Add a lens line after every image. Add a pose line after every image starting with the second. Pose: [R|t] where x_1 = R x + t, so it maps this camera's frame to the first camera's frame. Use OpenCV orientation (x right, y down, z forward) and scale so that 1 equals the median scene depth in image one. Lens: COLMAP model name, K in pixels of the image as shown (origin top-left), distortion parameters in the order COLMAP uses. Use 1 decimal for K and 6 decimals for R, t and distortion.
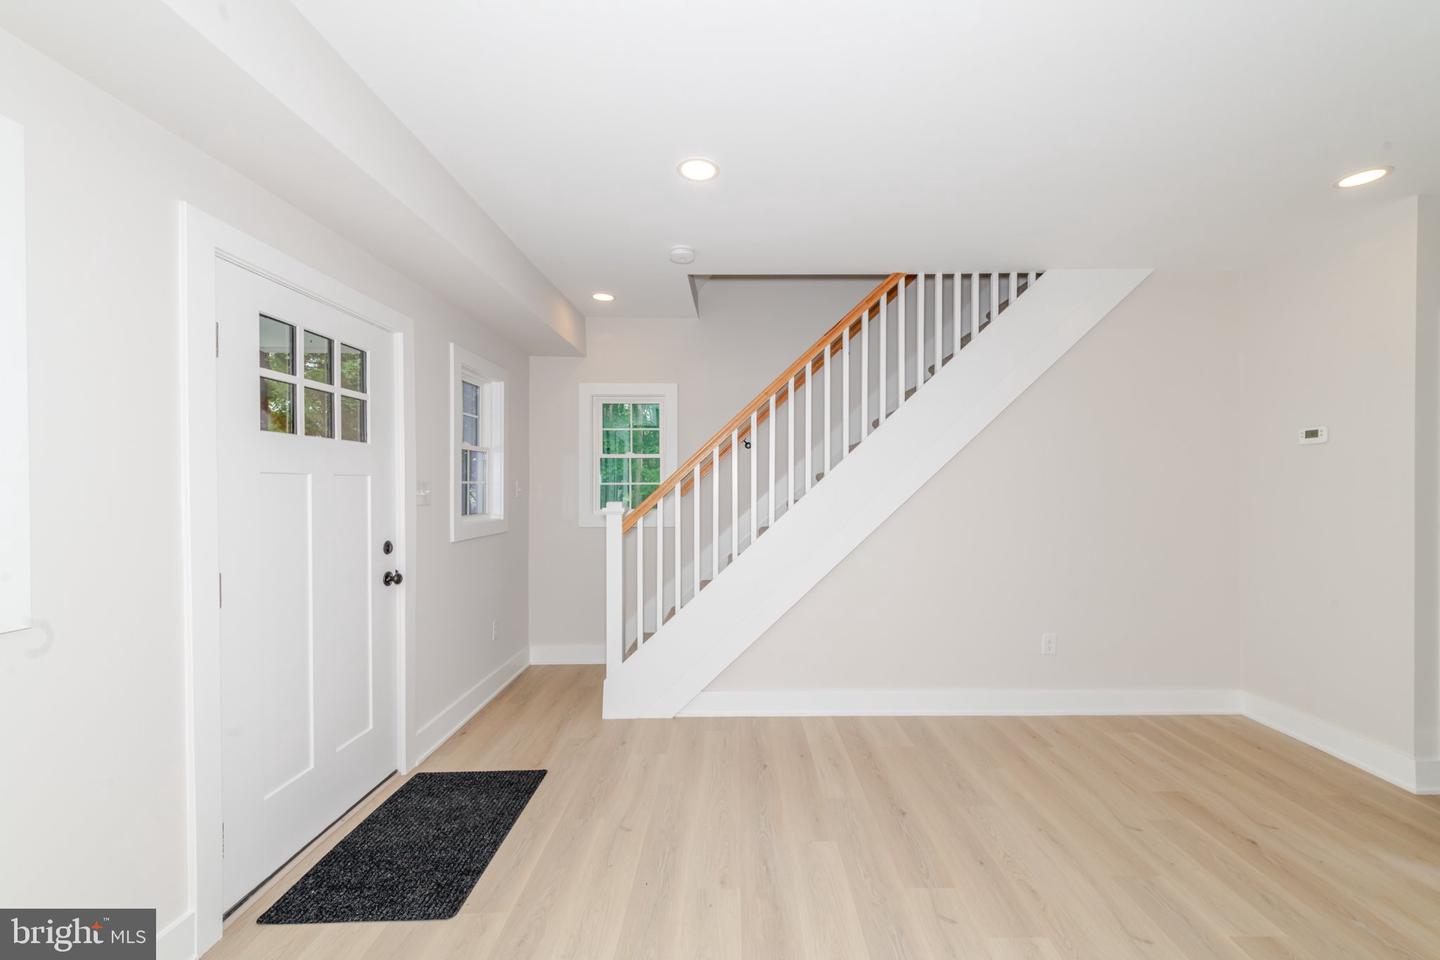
lens RADIAL K [[561.4, 0, 730.6], [0, 561.4, 488.2], [0, 0, 1]] dist [0.000327, -0.000130]
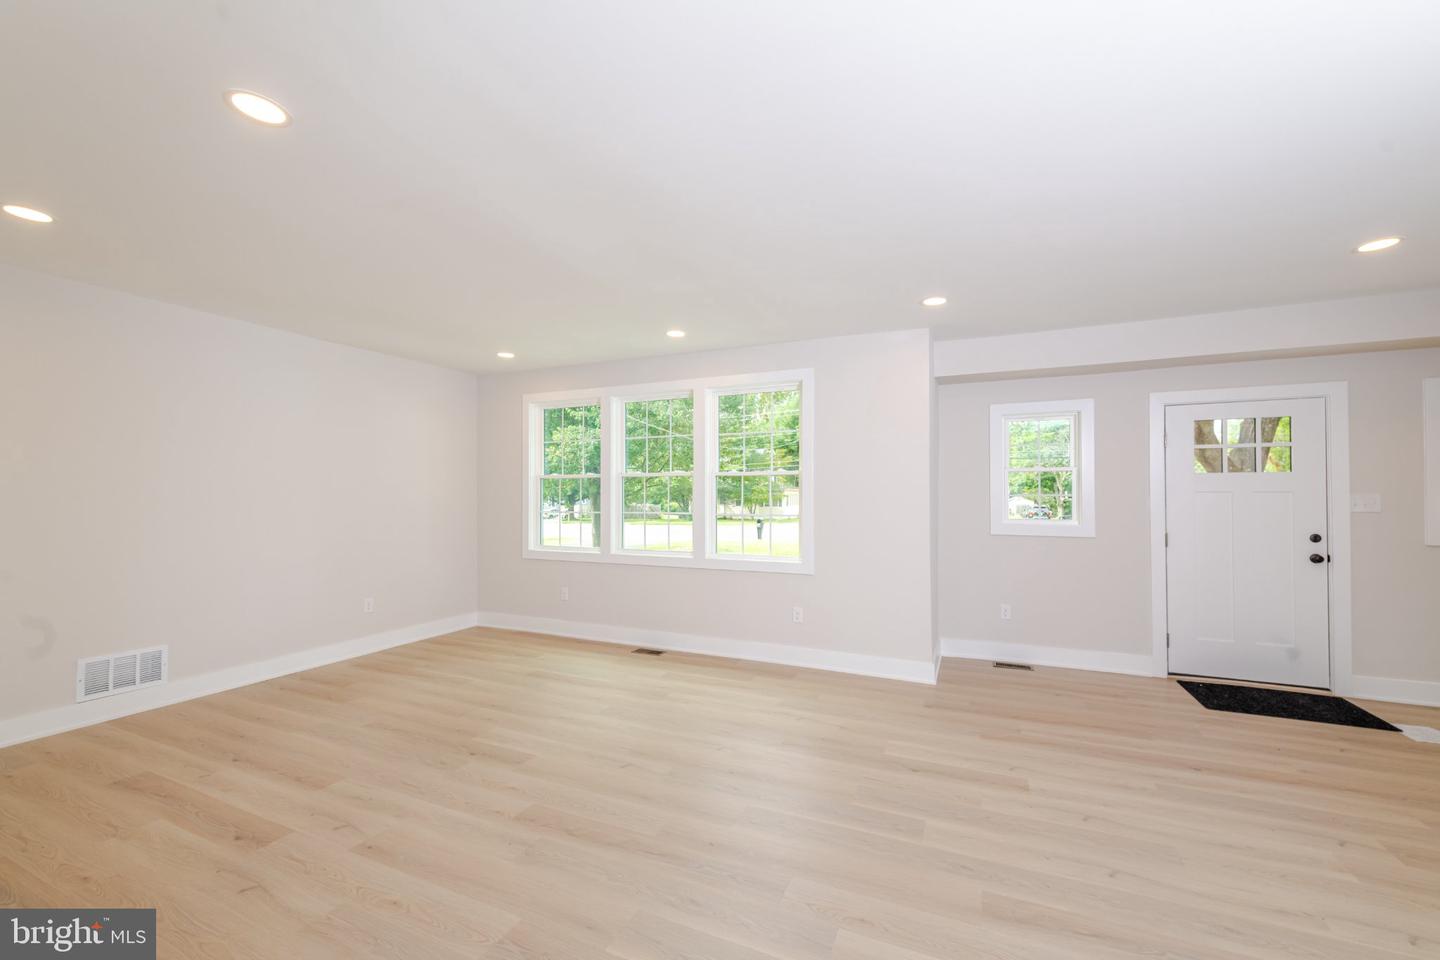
lens RADIAL K [[561.4, 0, 730.6], [0, 561.4, 488.2], [0, 0, 1]] dist [0.000327, -0.000130]
pose [[-0.407228, 0.000567, -0.913327, 1.980577], [0.002349, 0.999997, -0.000426, -0.047296], [0.913324, -0.002319, -0.407228, 0.224233]]
